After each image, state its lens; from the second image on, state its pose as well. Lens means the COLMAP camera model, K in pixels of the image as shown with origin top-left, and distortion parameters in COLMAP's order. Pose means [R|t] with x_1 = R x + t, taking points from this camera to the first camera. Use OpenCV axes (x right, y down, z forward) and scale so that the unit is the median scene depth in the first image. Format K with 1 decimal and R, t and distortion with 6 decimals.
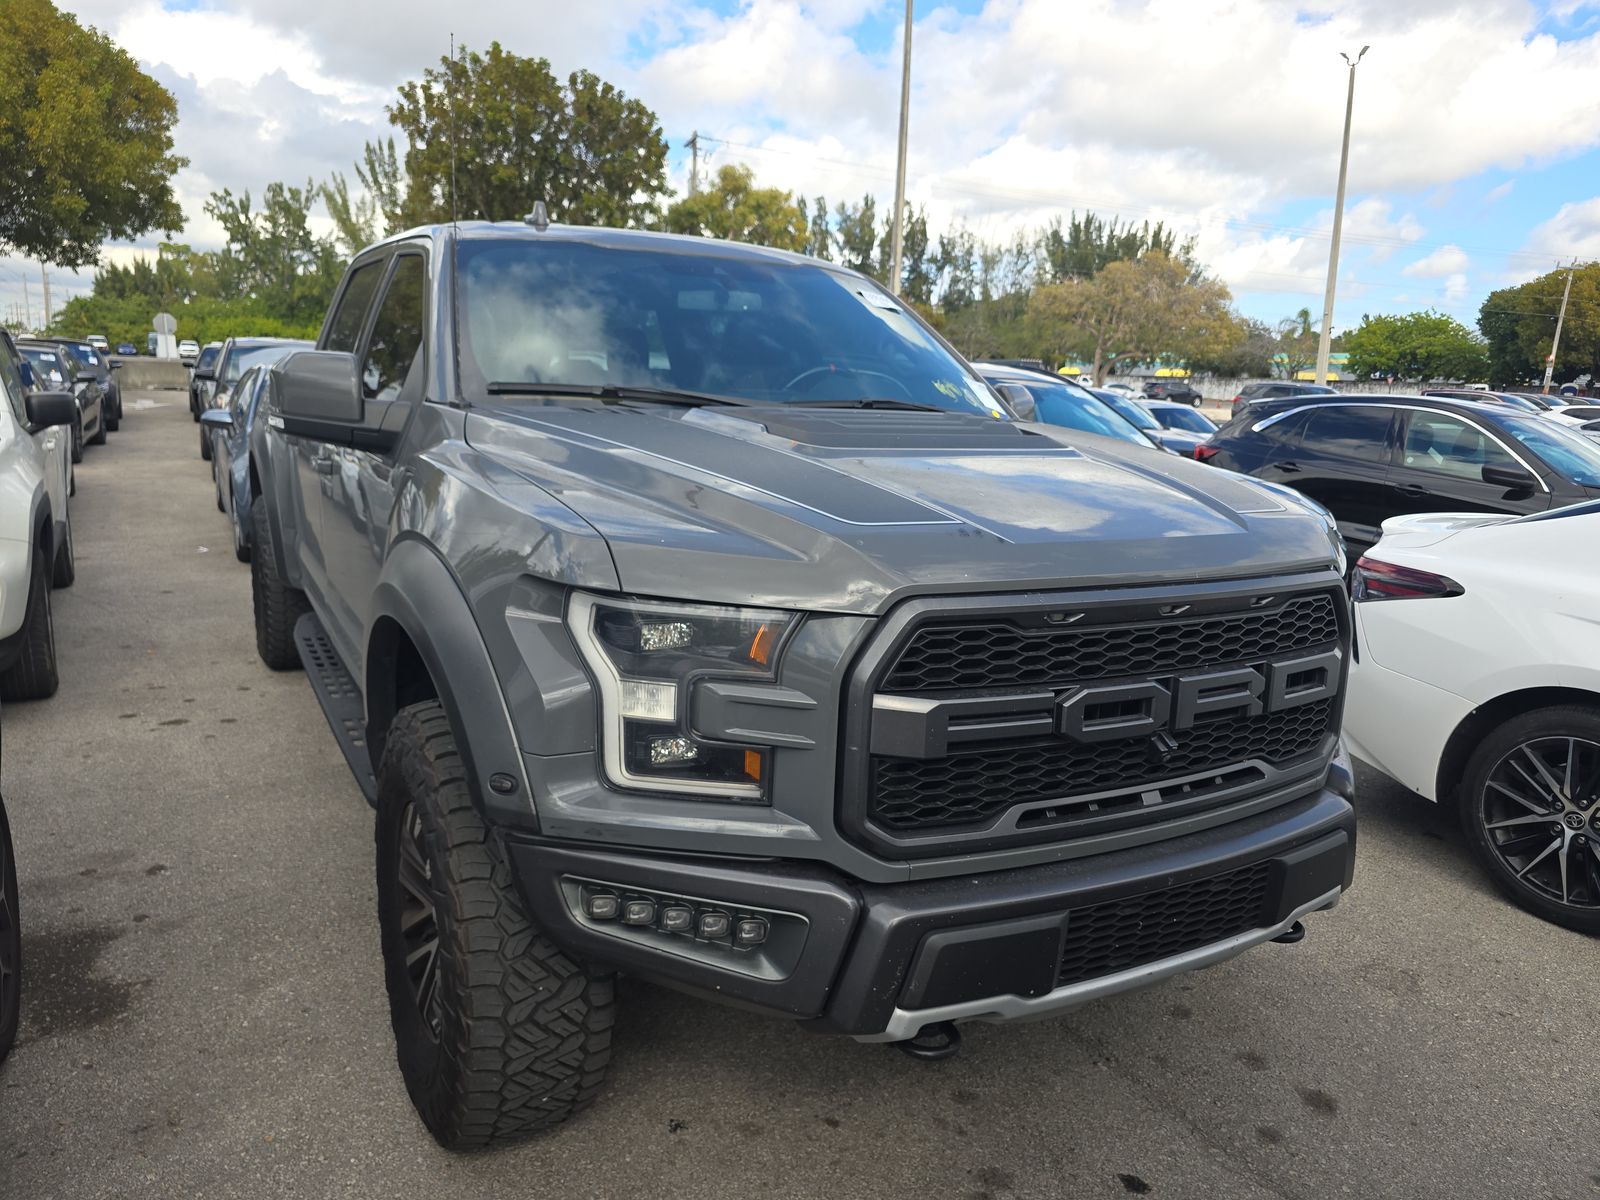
lens RADIAL K [[1091.5, 0, 800.0], [0, 1091.5, 600.0], [0, 0, 1]] dist [0.040254, -0.039193]
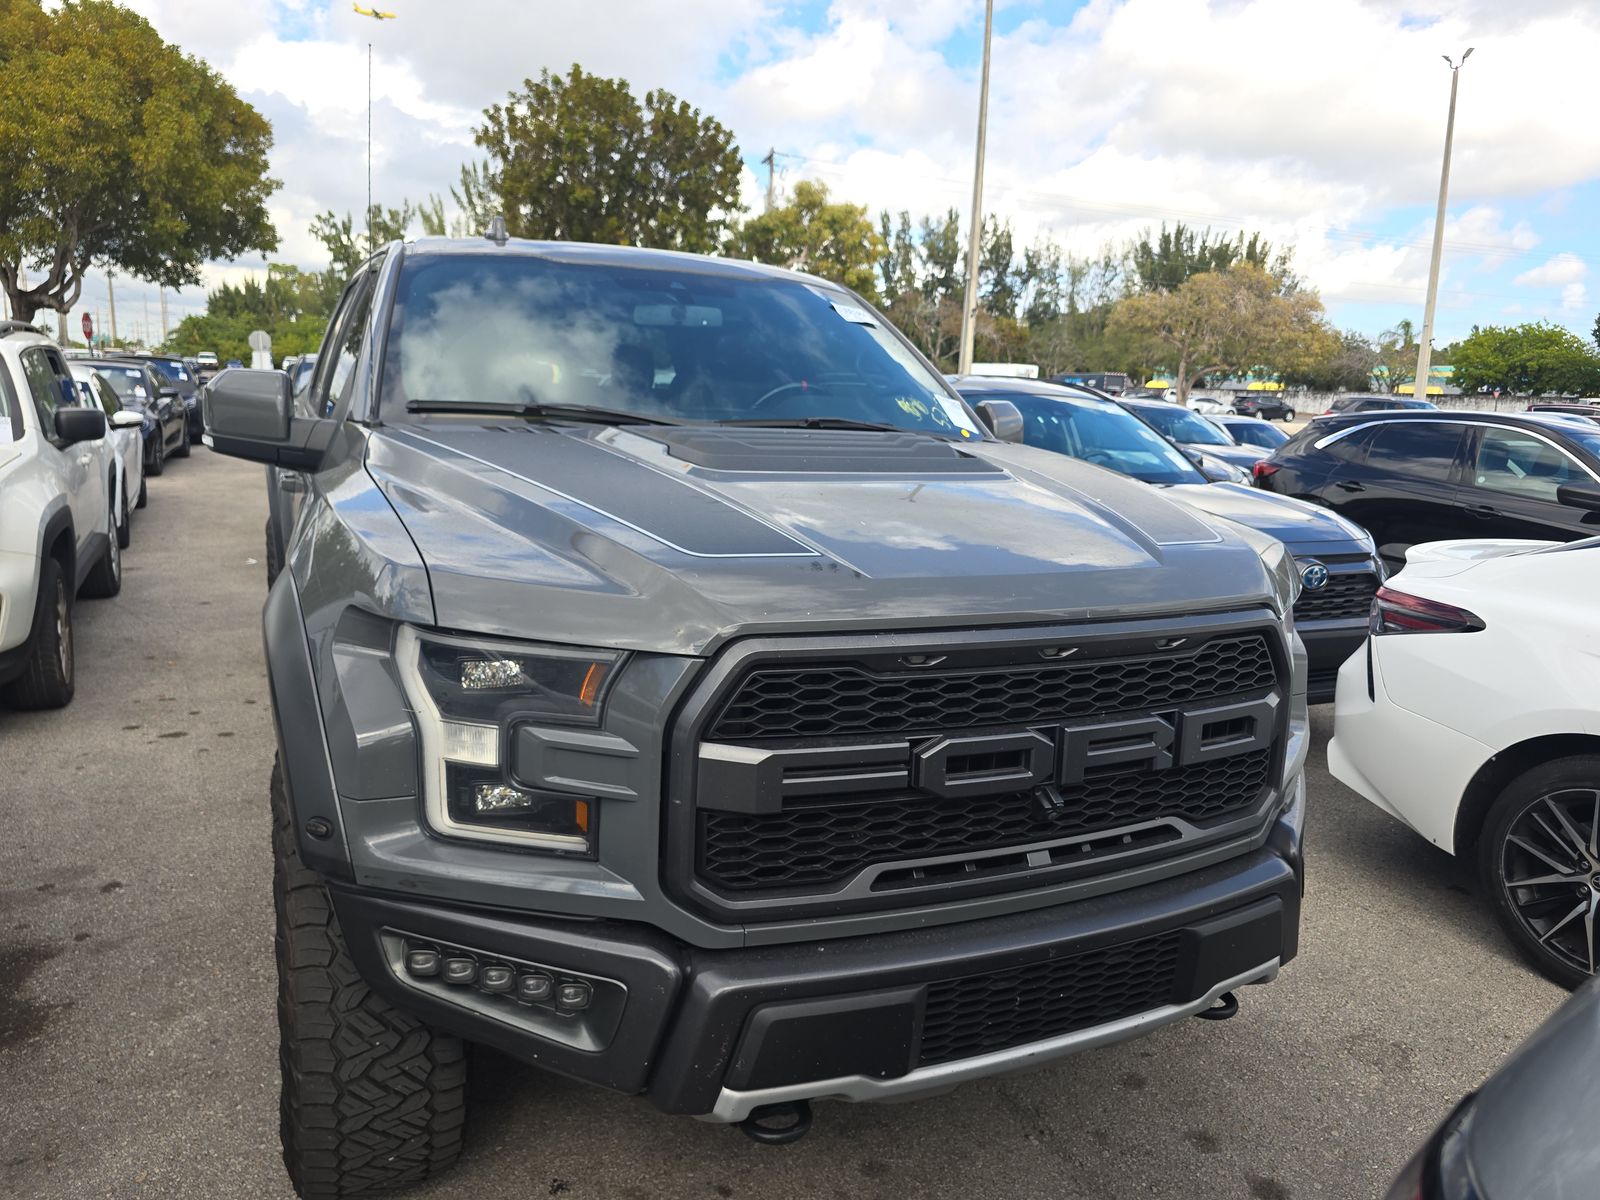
lens RADIAL K [[1094.5, 0, 800.0], [0, 1094.5, 600.0], [0, 0, 1]] dist [0.037745, -0.034153]
pose [[0.997317, 0.013041, -0.072032, 0.106764], [-0.013971, 0.999825, -0.012417, -0.011275], [0.071858, 0.013390, 0.997325, 0.043350]]
